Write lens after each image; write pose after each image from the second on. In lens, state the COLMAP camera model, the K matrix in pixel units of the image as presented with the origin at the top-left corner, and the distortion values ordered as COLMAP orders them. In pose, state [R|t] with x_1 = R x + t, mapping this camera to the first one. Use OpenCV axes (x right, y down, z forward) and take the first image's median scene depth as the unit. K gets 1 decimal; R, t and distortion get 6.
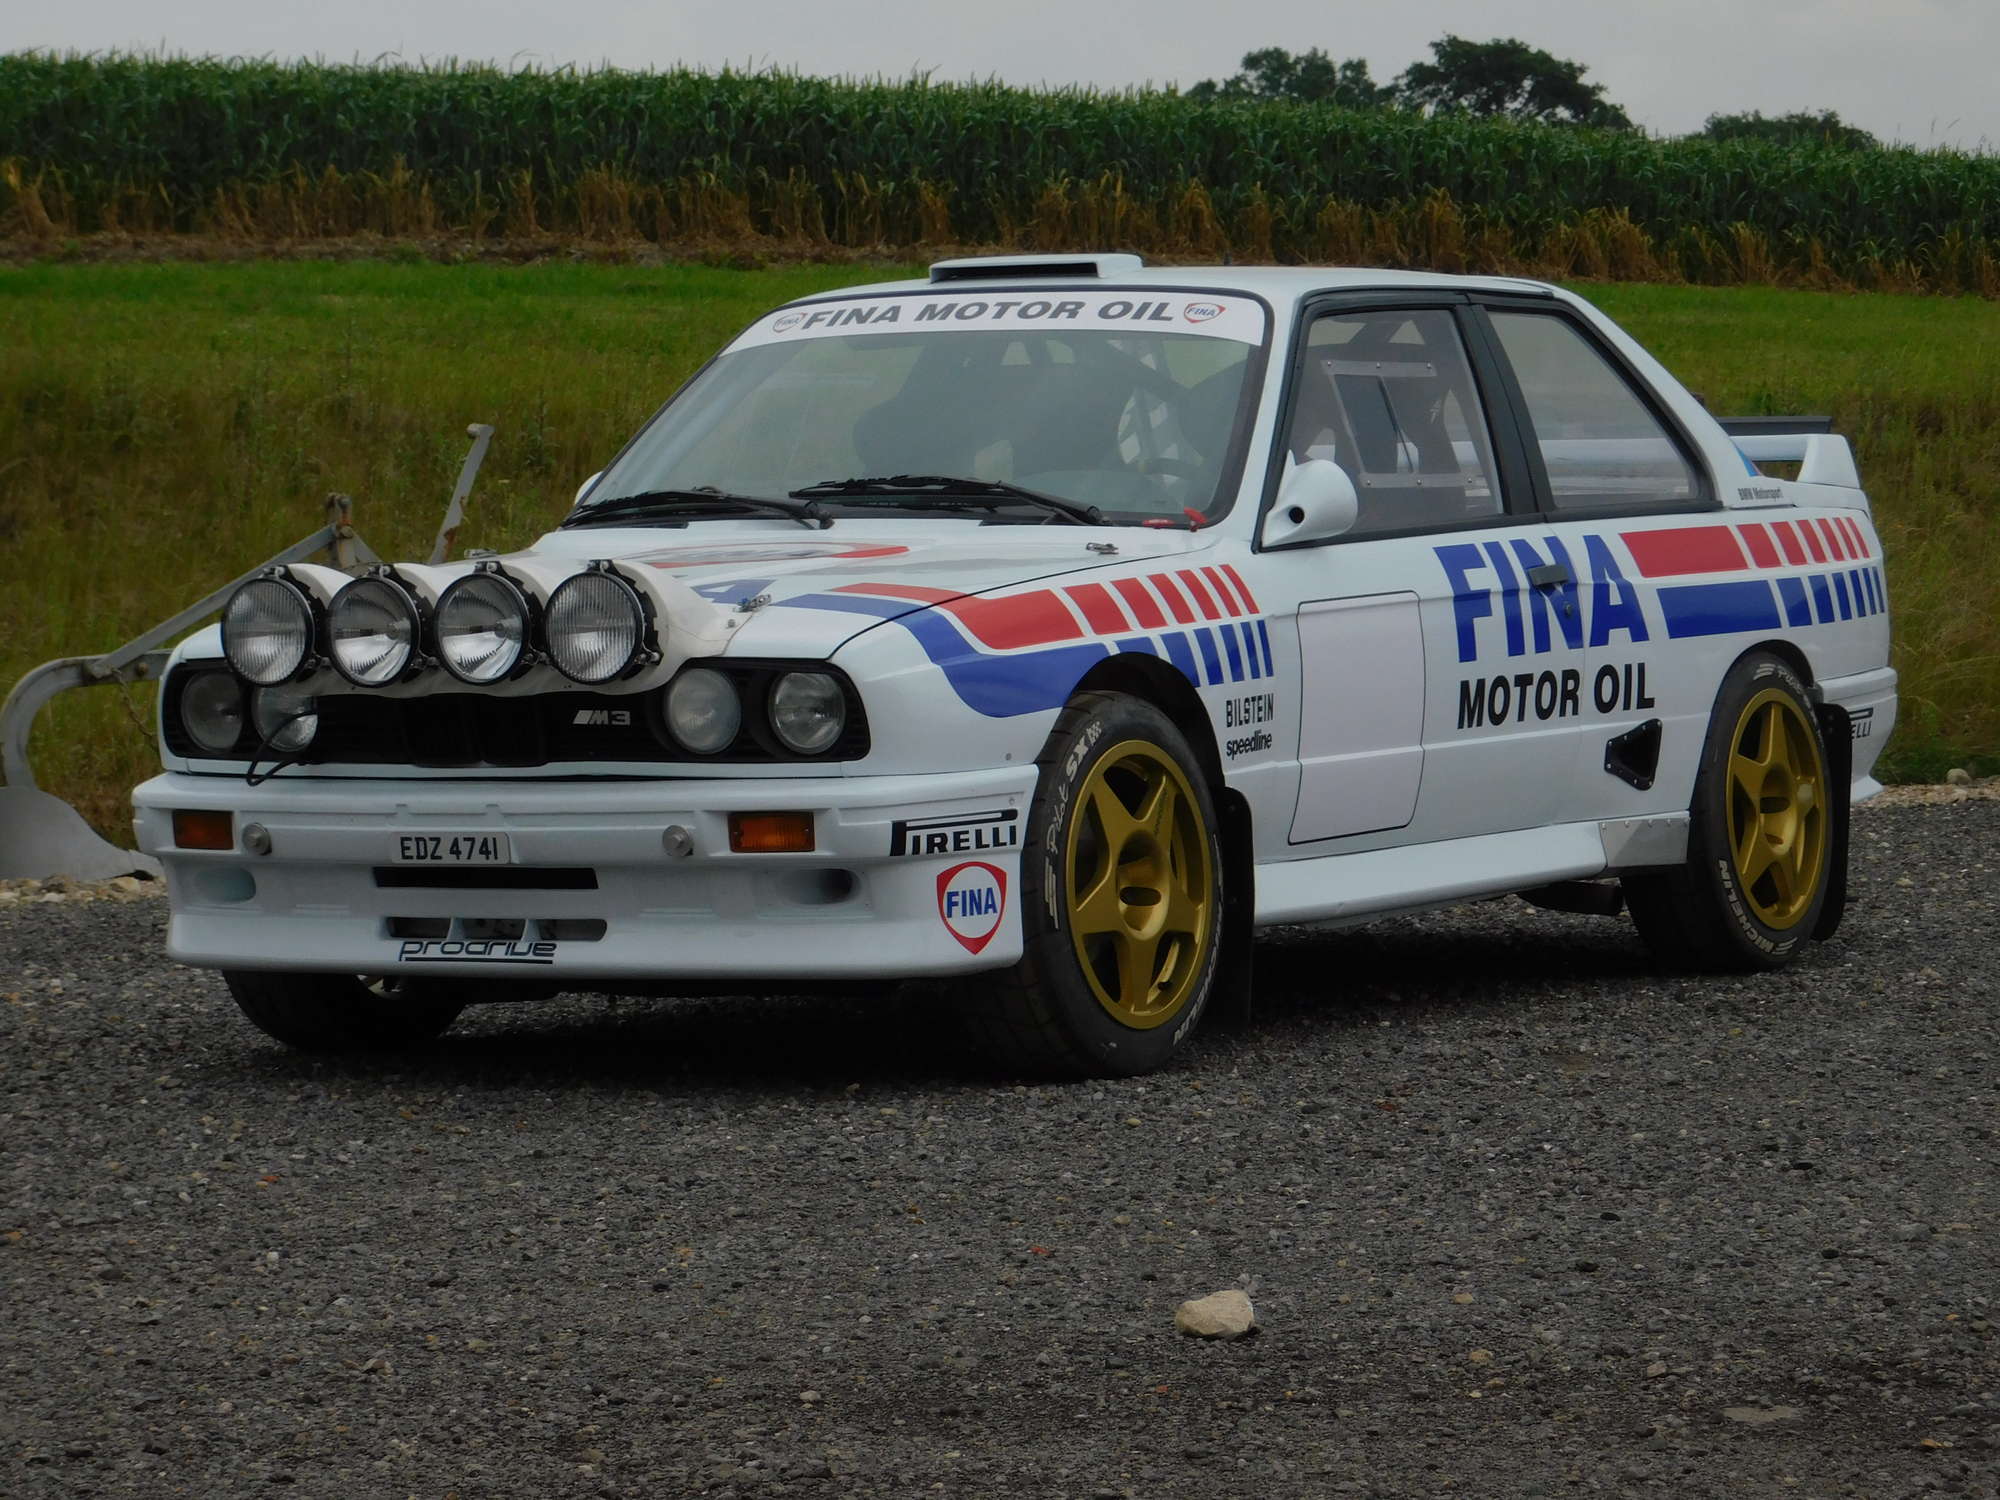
lens RADIAL K [[6638.9, 0, 1000.8], [0, 6638.9, 752.9], [0, 0, 1]] dist [0.012206, 0.000000]
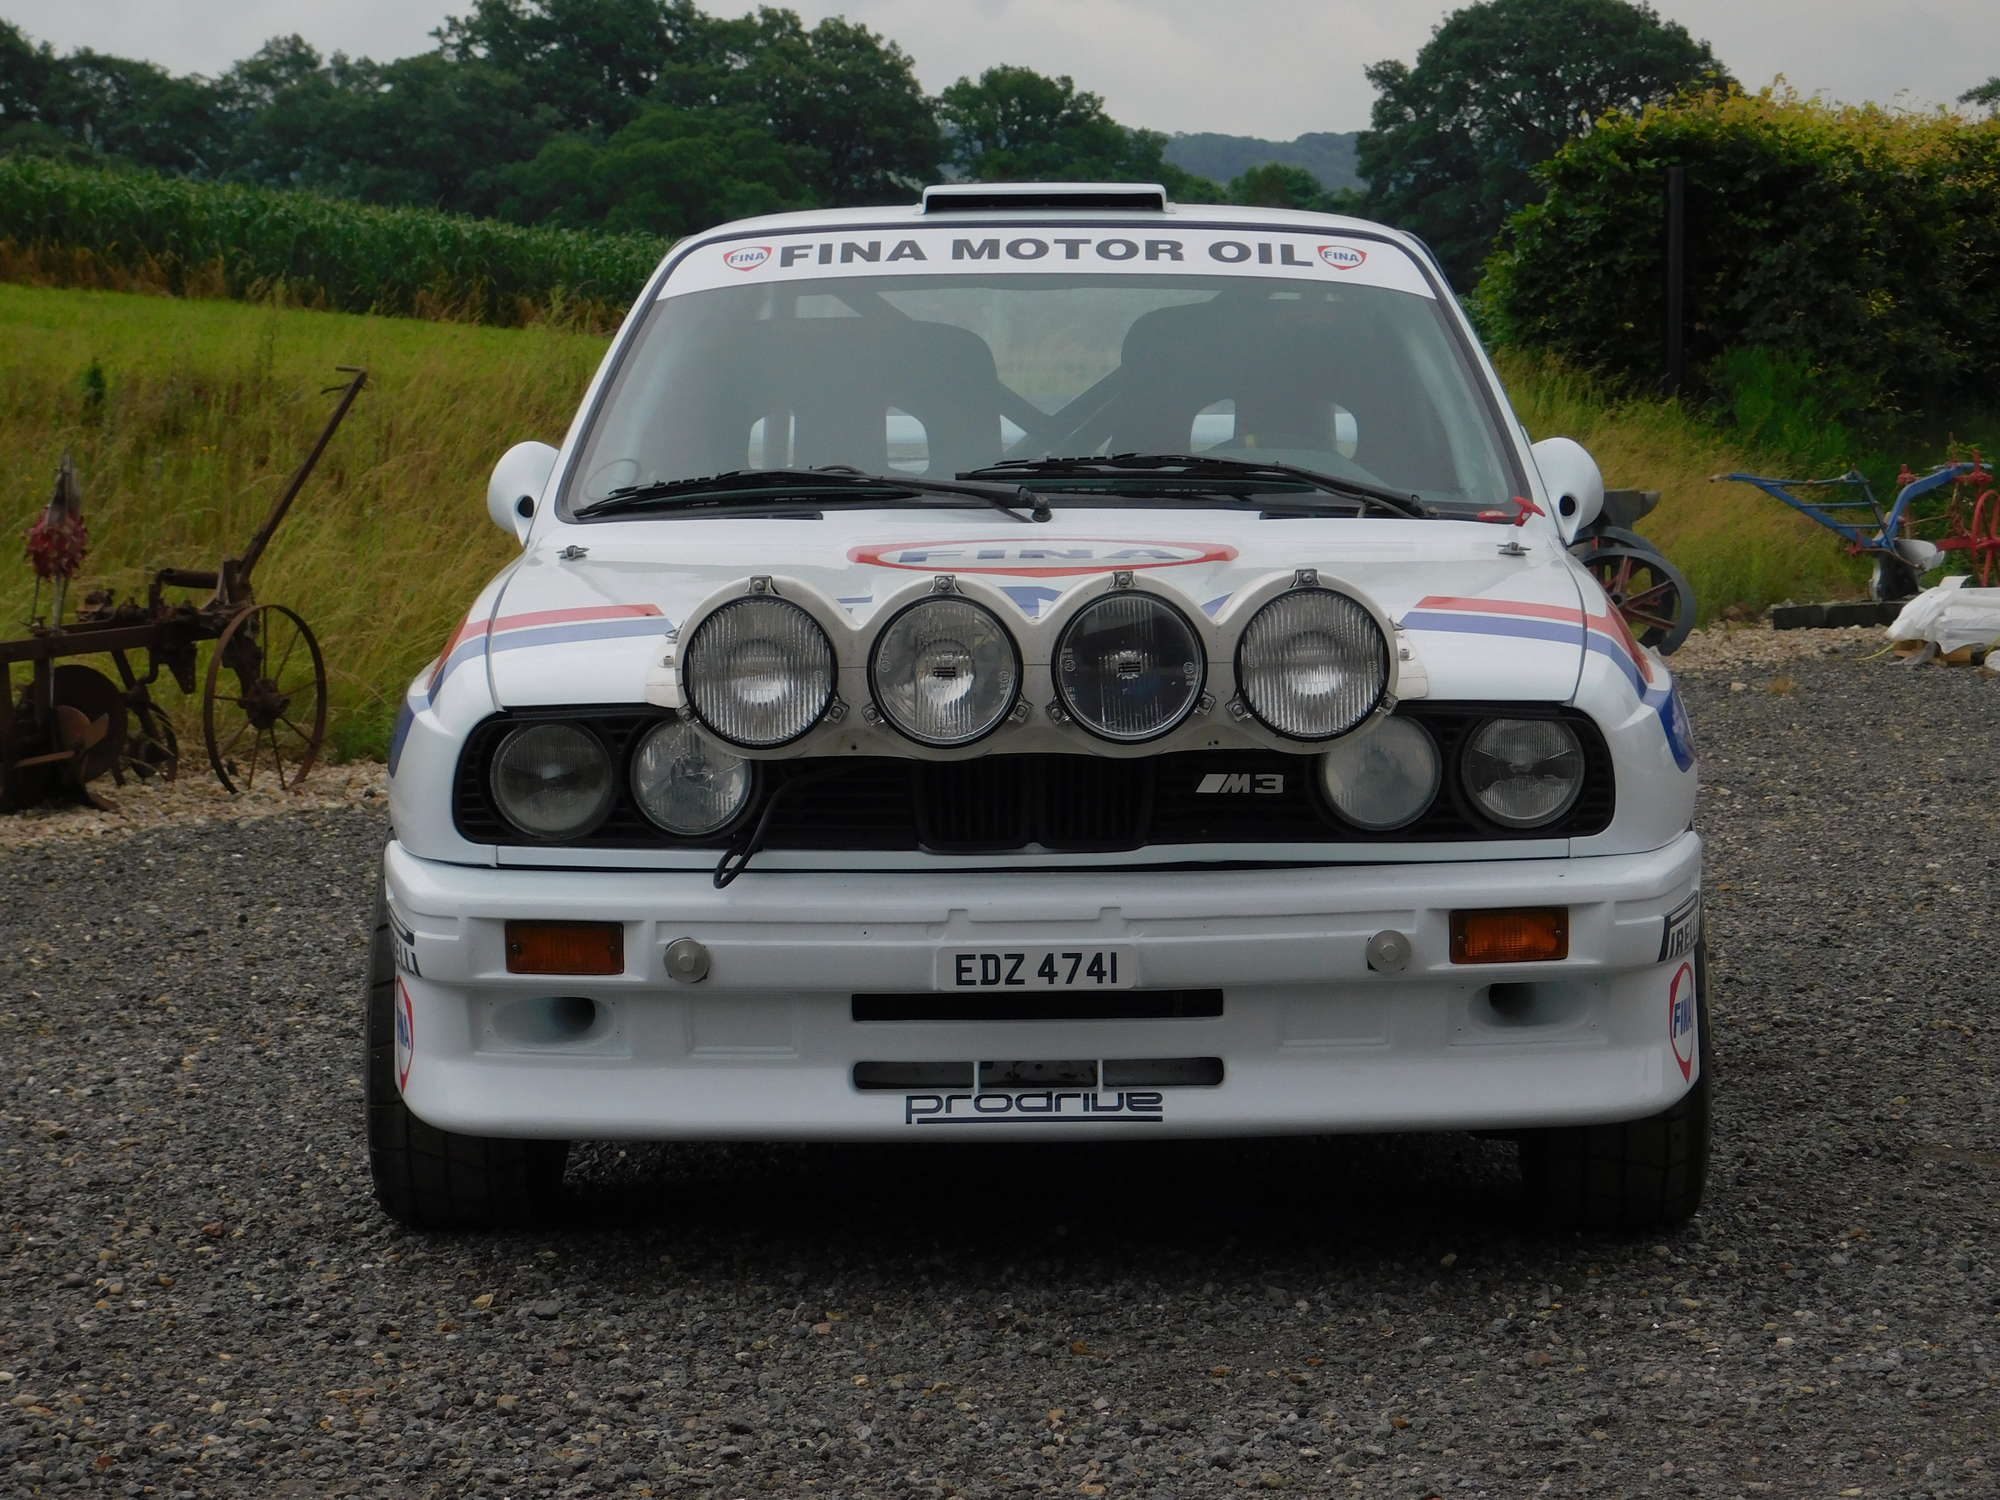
lens RADIAL K [[5336.4, 0, 1000.9], [0, 5336.4, 742.1], [0, 0, 1]] dist [0.096423, 0.000000]
pose [[0.872957, -0.017803, 0.487472, -0.368290], [0.011229, 0.999802, 0.016405, -0.019768], [-0.487668, -0.008848, 0.872984, 0.494966]]
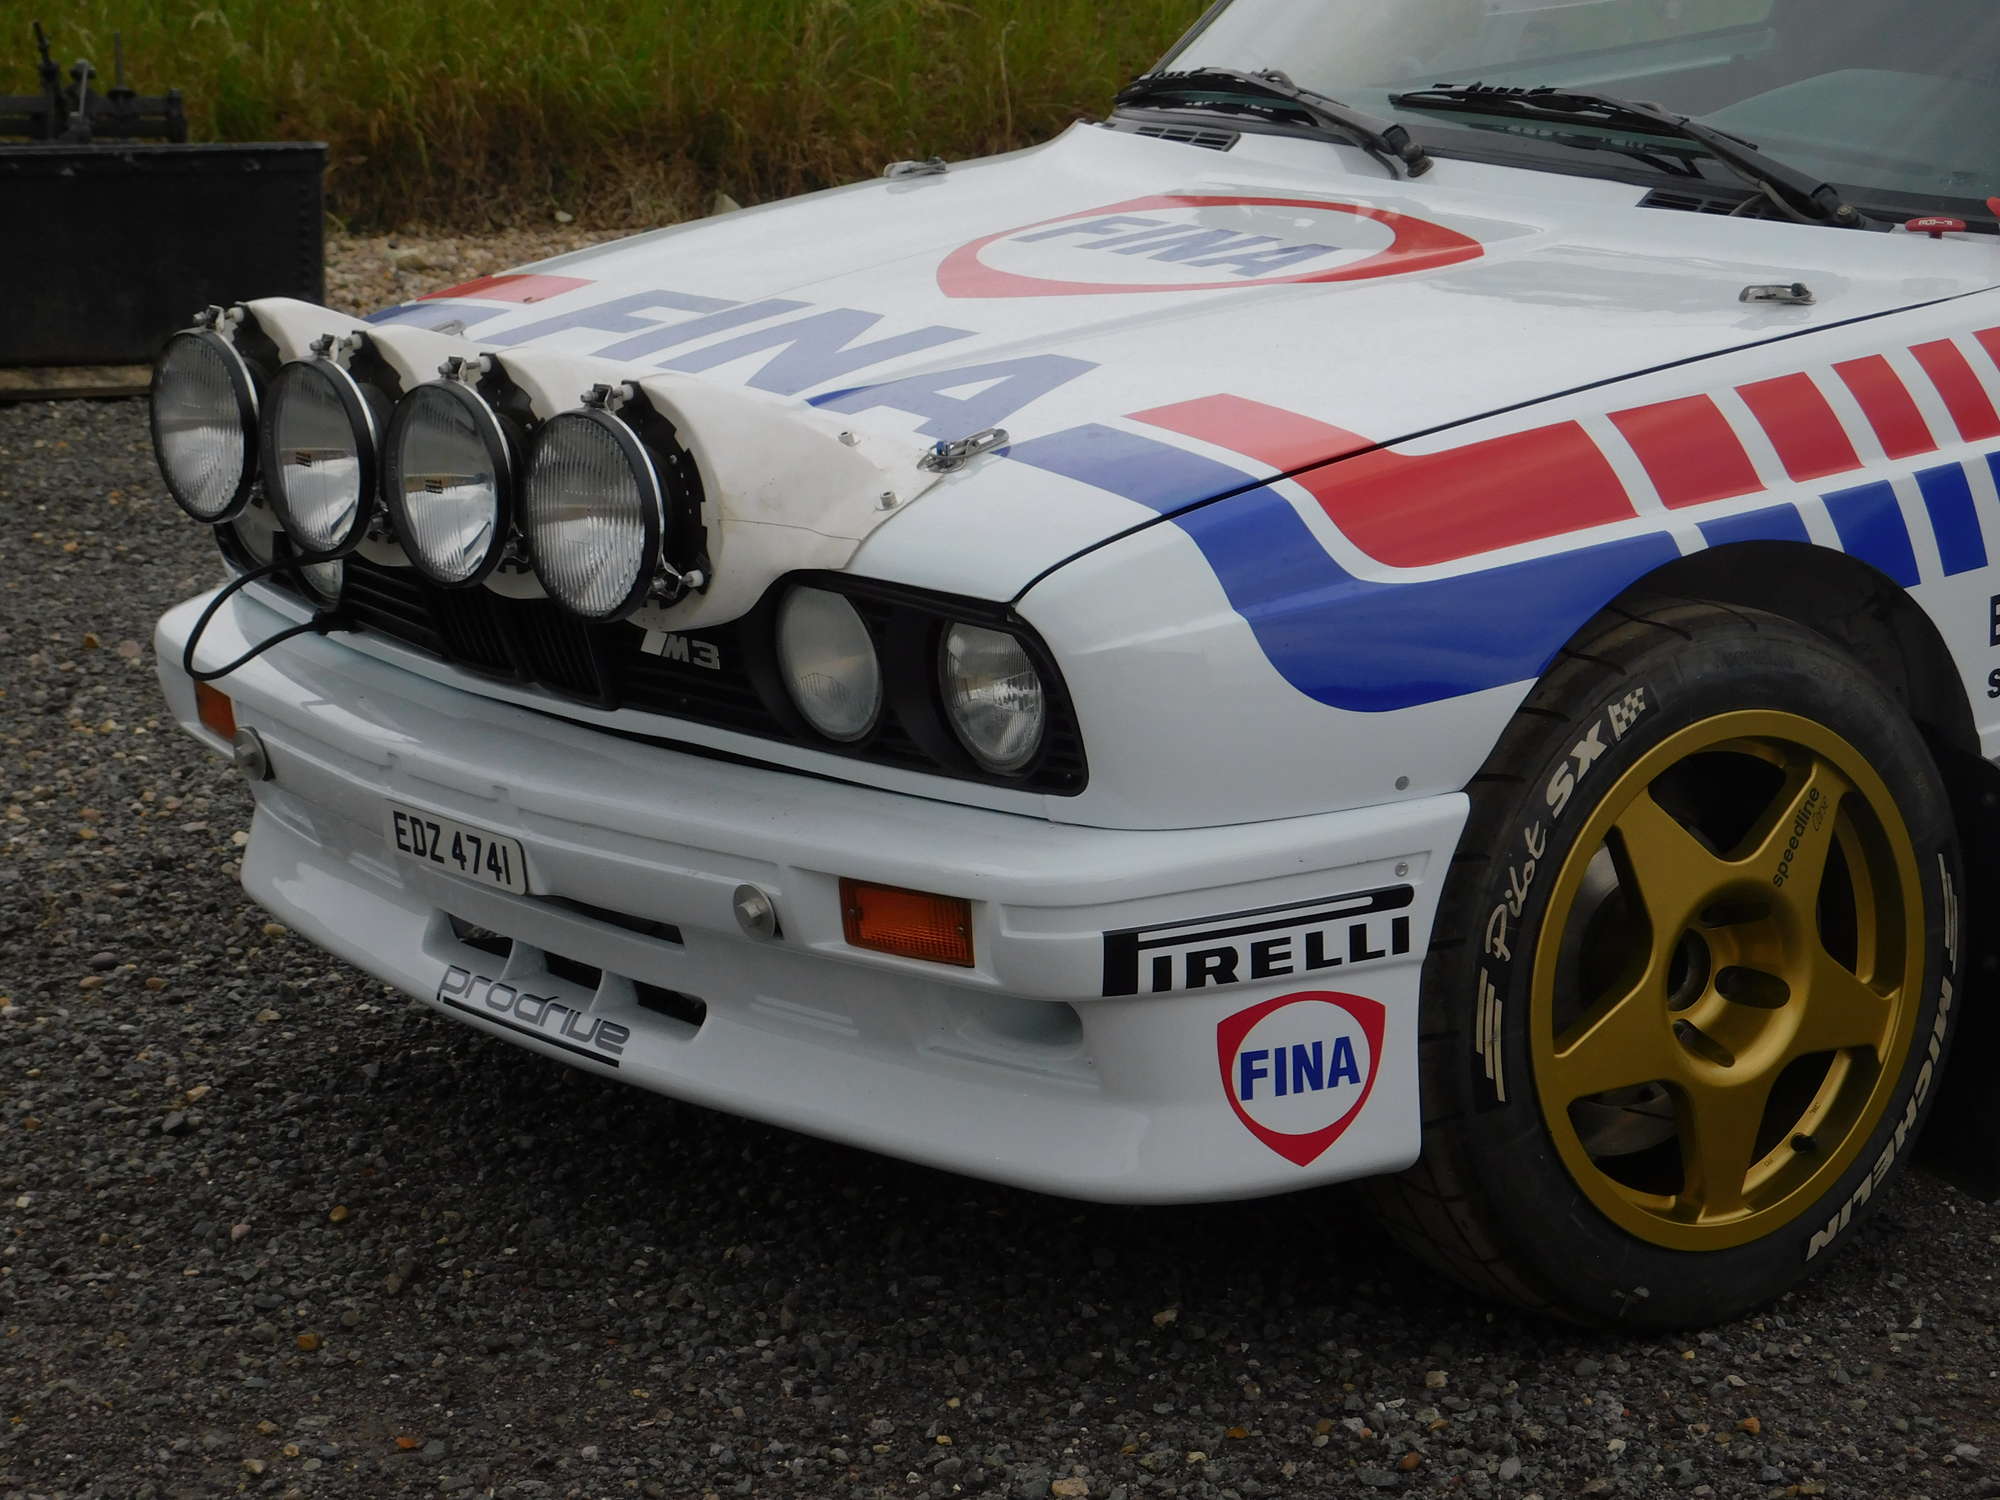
lens RADIAL K [[5336.4, 0, 1000.9], [0, 5336.4, 747.9], [0, 0, 1]] dist [0.096423, 0.000000]
pose [[0.929645, 0.086655, -0.358123, 0.120012], [-0.014077, 0.979595, 0.200490, -0.084493], [0.368189, -0.181343, 0.911895, 0.607576]]
